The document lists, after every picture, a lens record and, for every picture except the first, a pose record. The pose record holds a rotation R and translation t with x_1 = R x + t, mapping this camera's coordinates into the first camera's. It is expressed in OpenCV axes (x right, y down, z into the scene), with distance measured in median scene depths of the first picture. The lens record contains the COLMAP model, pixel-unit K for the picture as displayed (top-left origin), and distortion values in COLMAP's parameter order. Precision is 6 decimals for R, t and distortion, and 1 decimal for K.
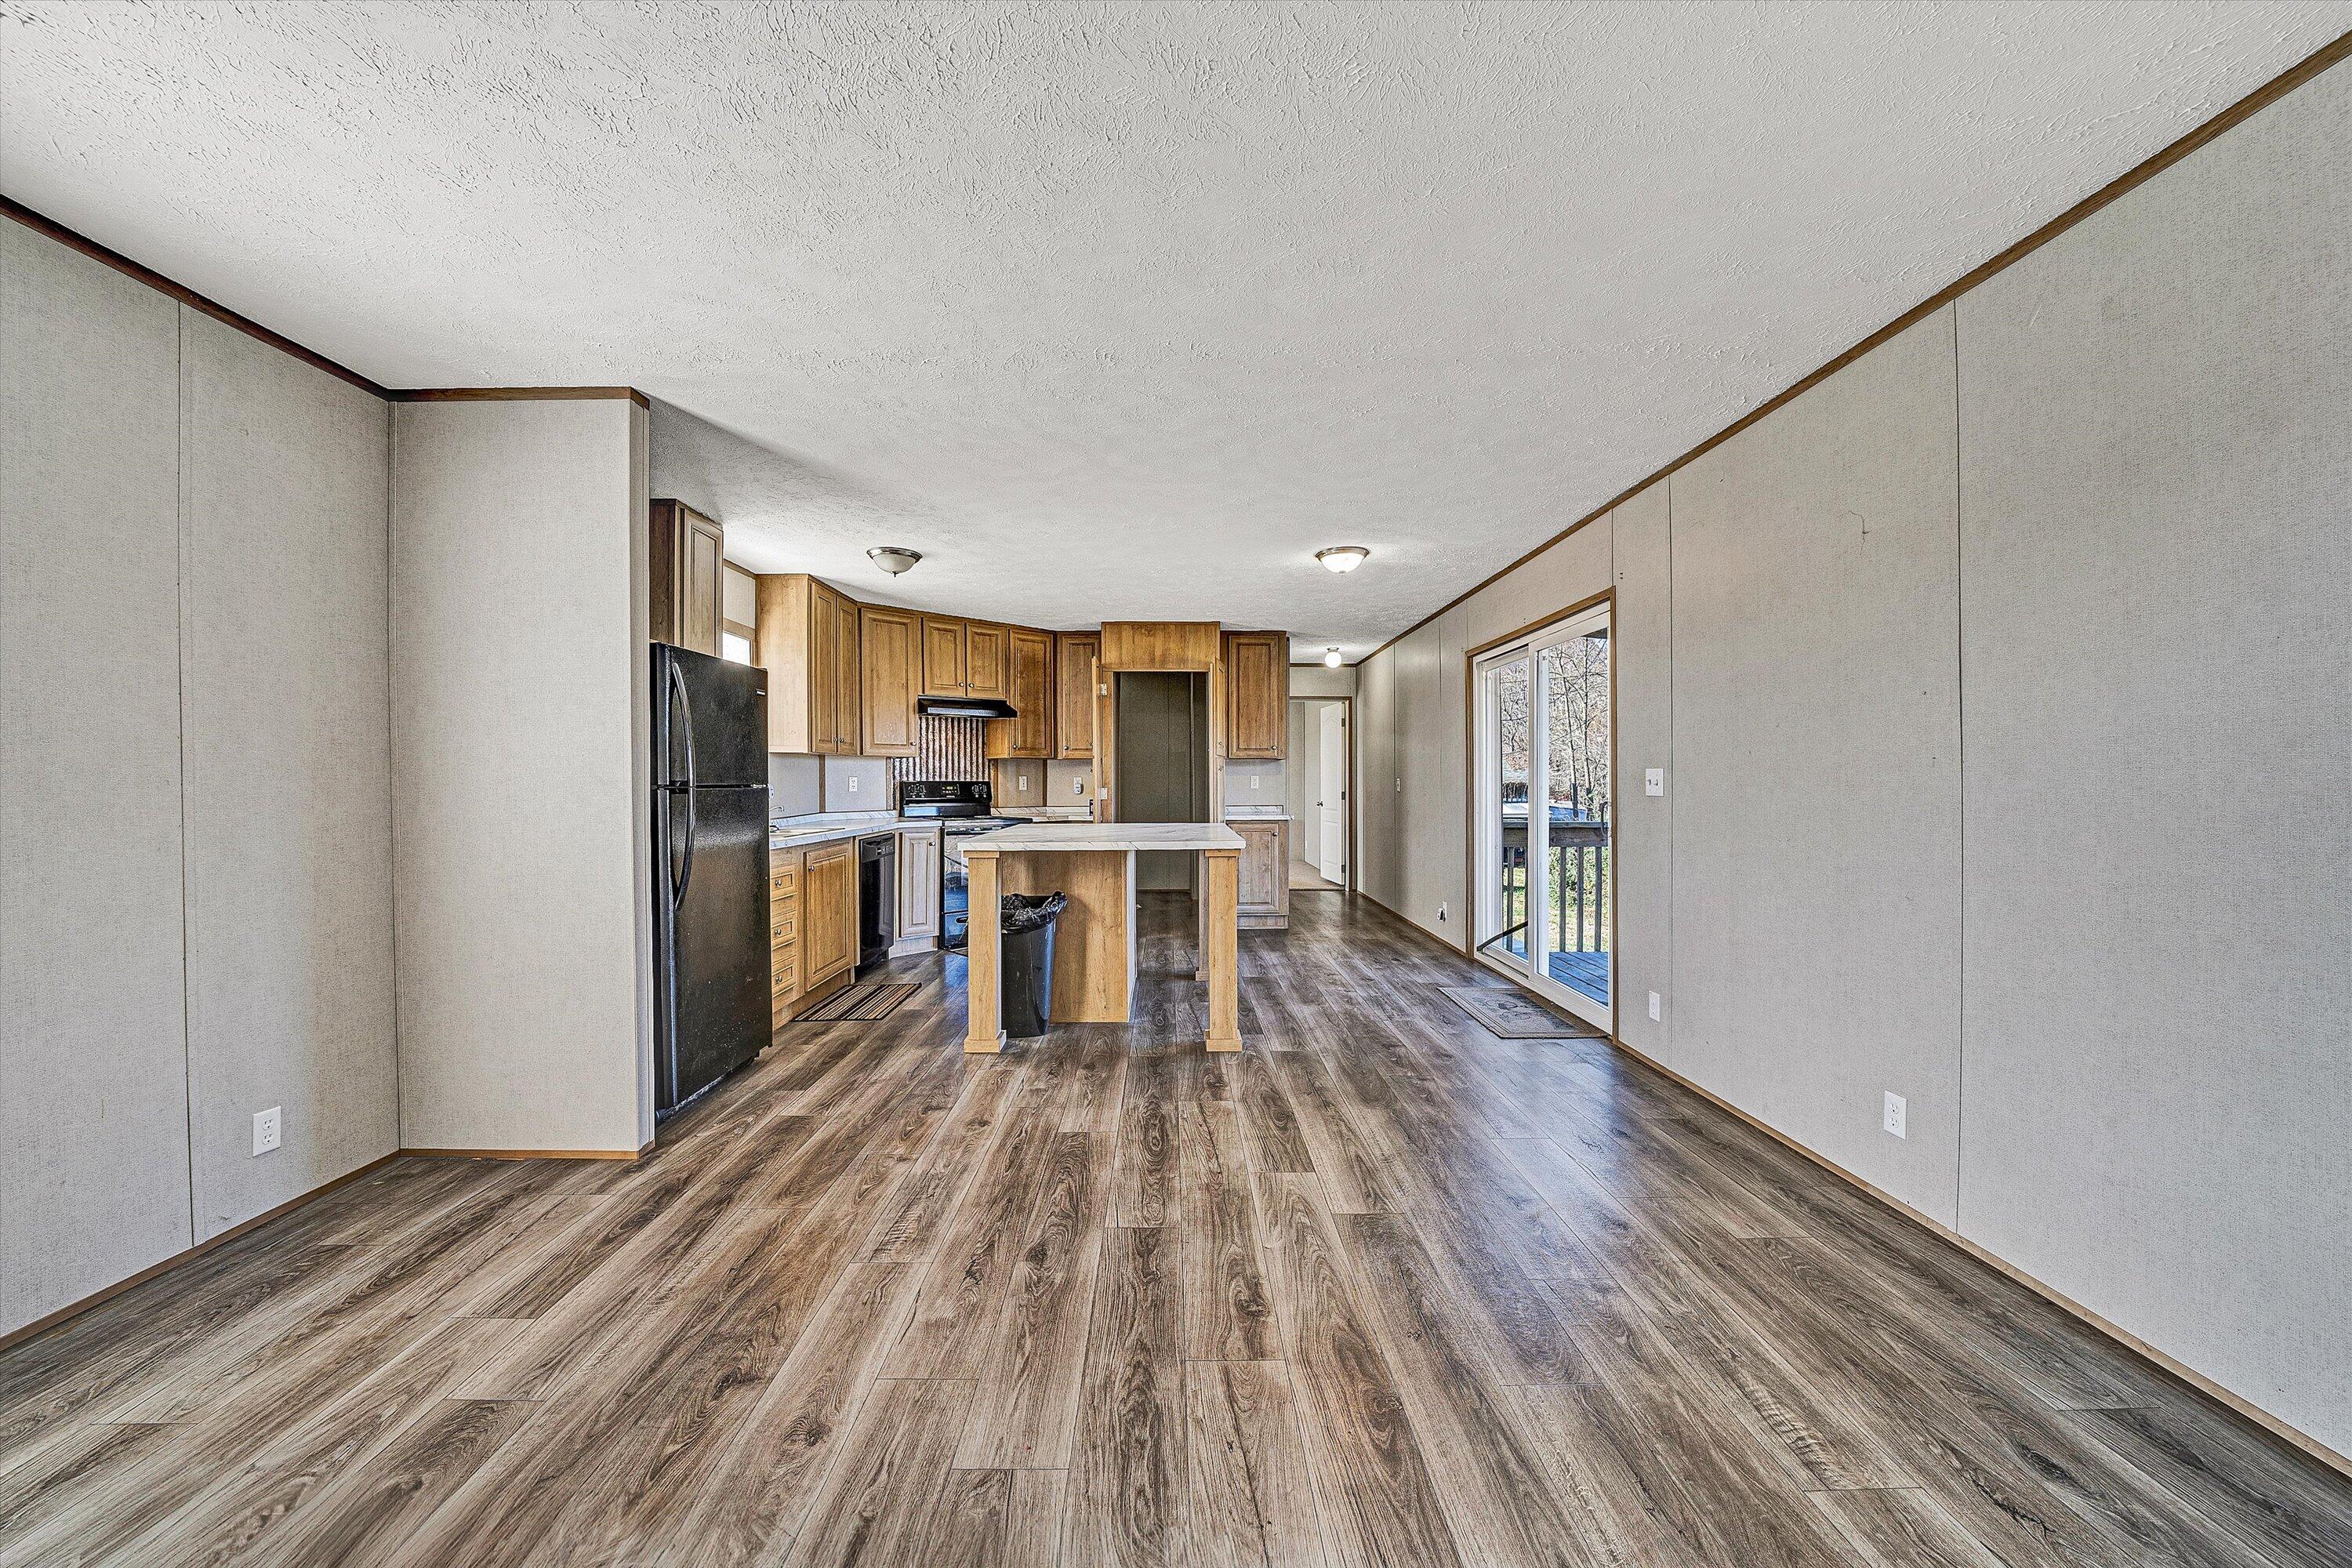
lens RADIAL K [[887.0, 0, 1185.5], [0, 887.0, 779.5], [0, 0, 1]] dist [-0.022407, 0.000199]
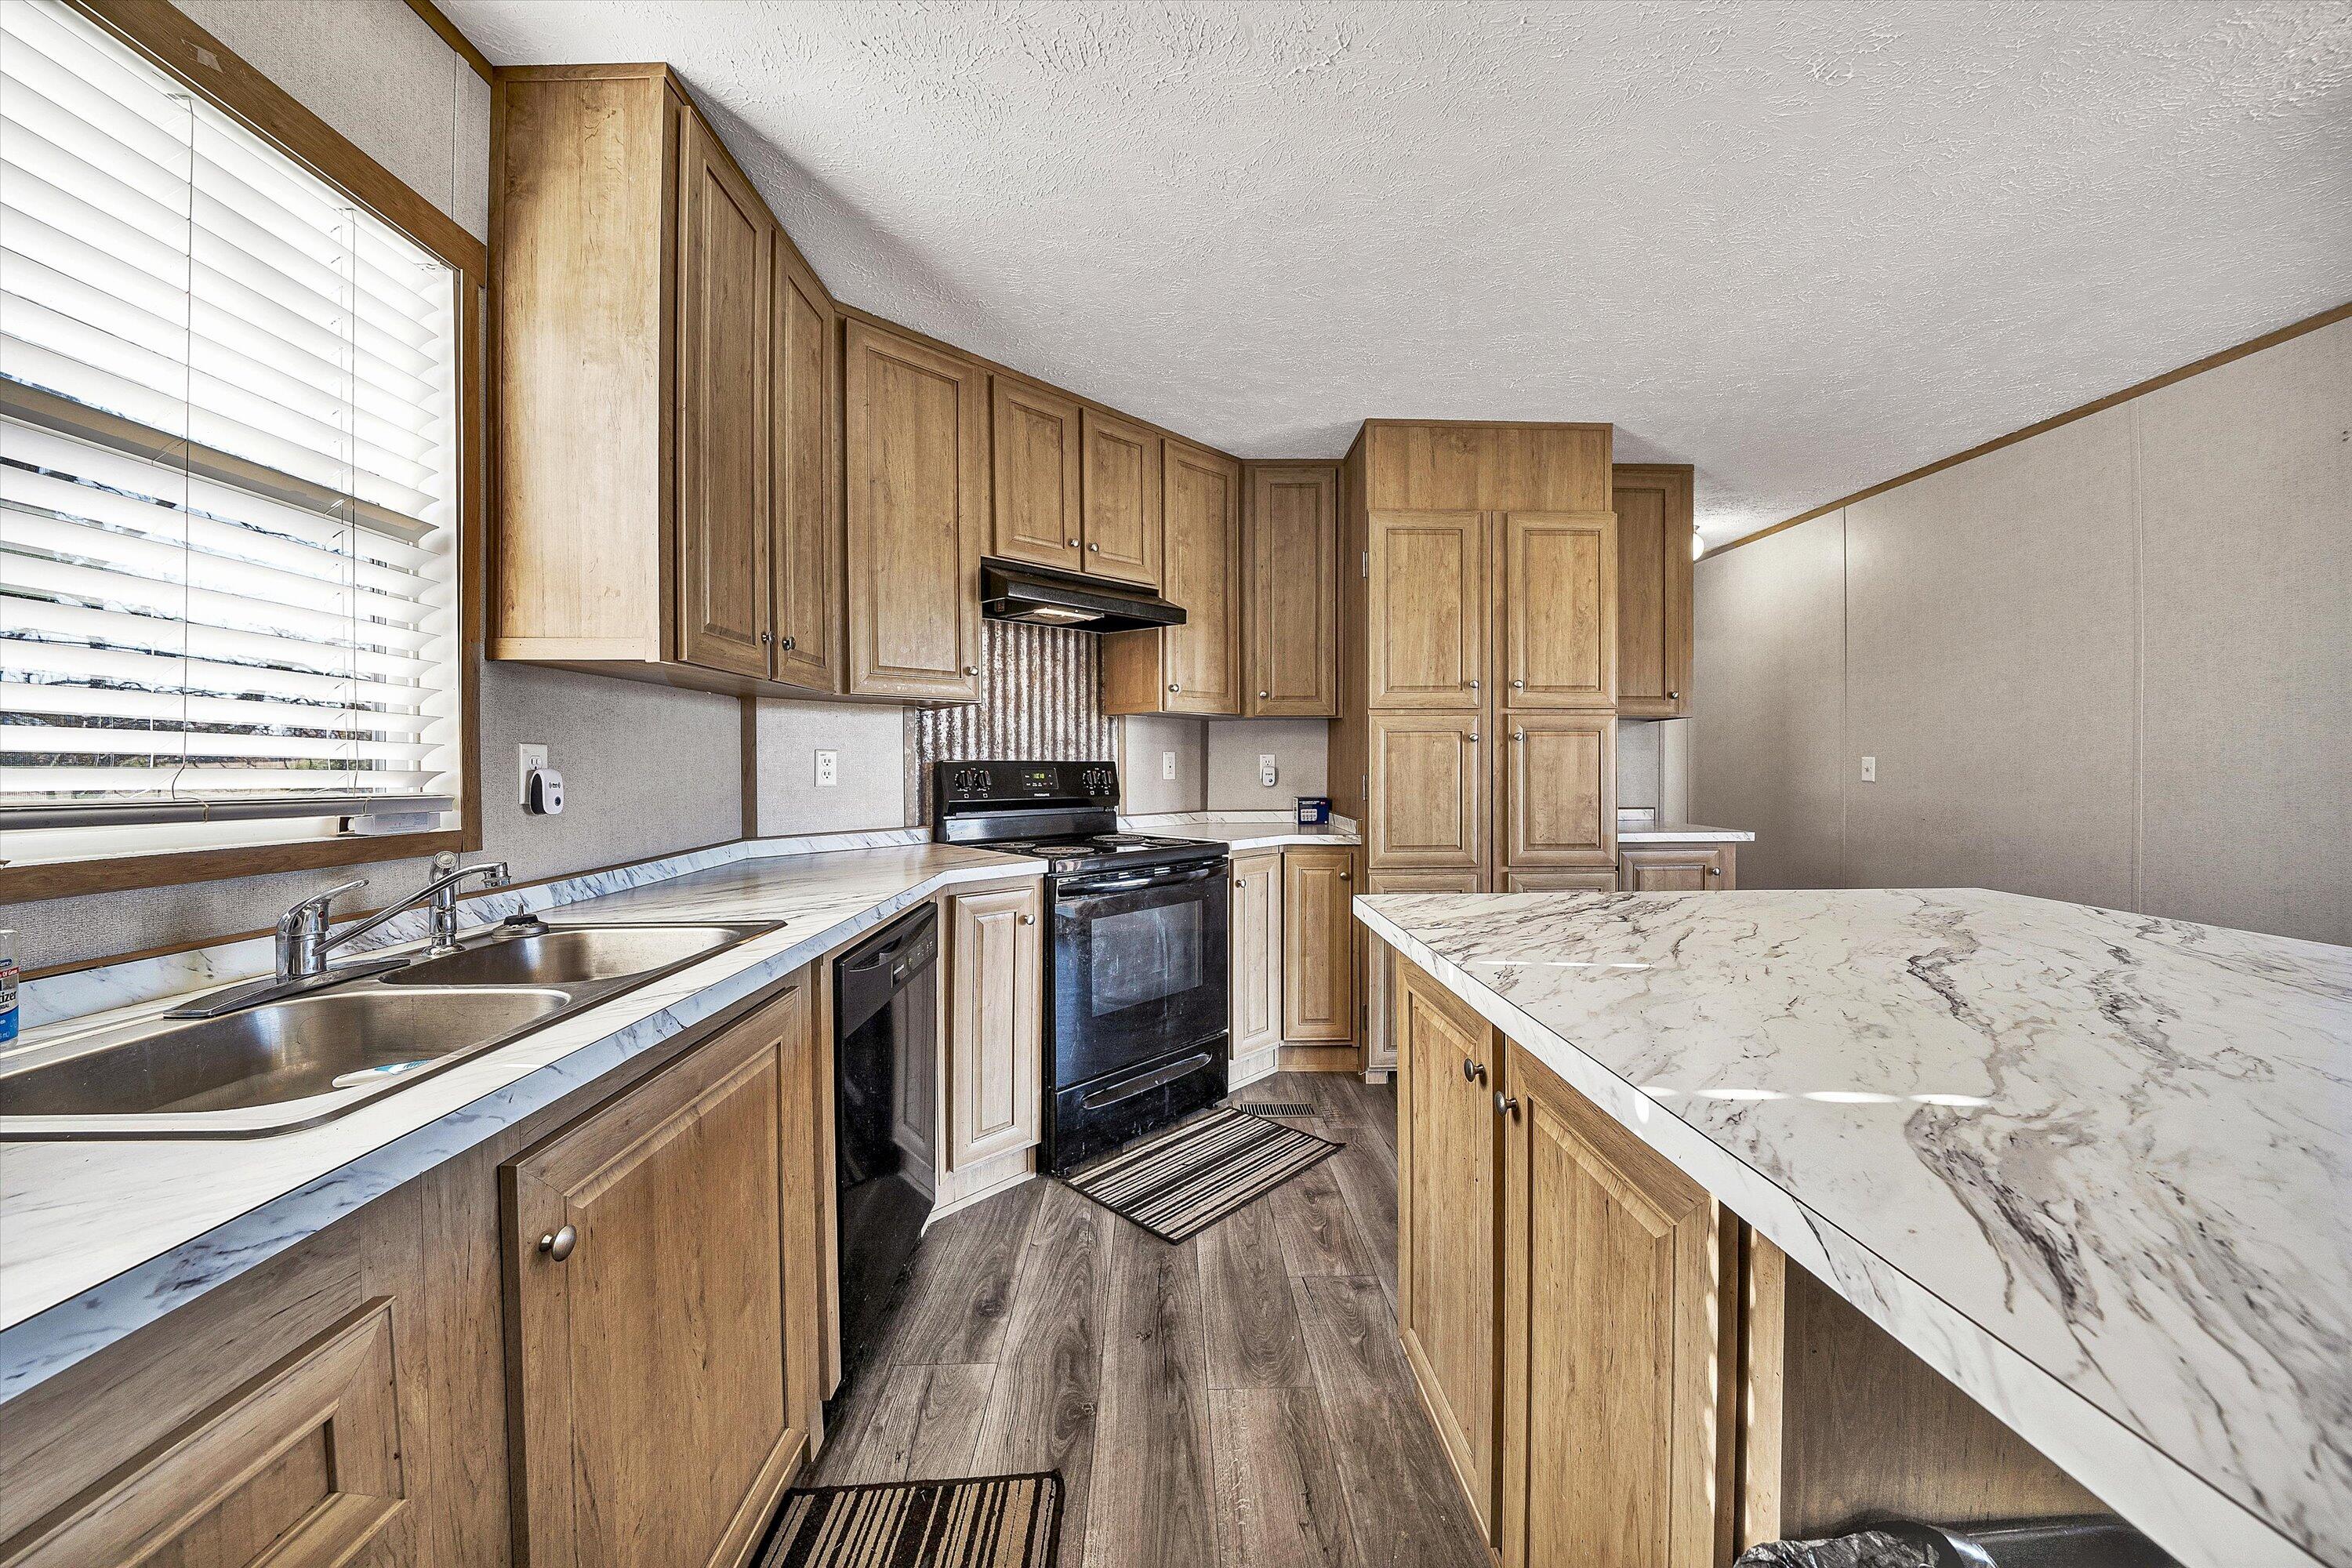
lens RADIAL K [[838.3, 0, 1164.3], [0, 838.3, 767.4], [0, 0, 1]] dist [-0.020629, 0.000240]
pose [[0.999976, 0.000338, 0.006911, -0.232402], [-0.000375, 0.999986, 0.005254, 0.003091], [-0.006909, -0.005256, 0.999962, 0.641167]]
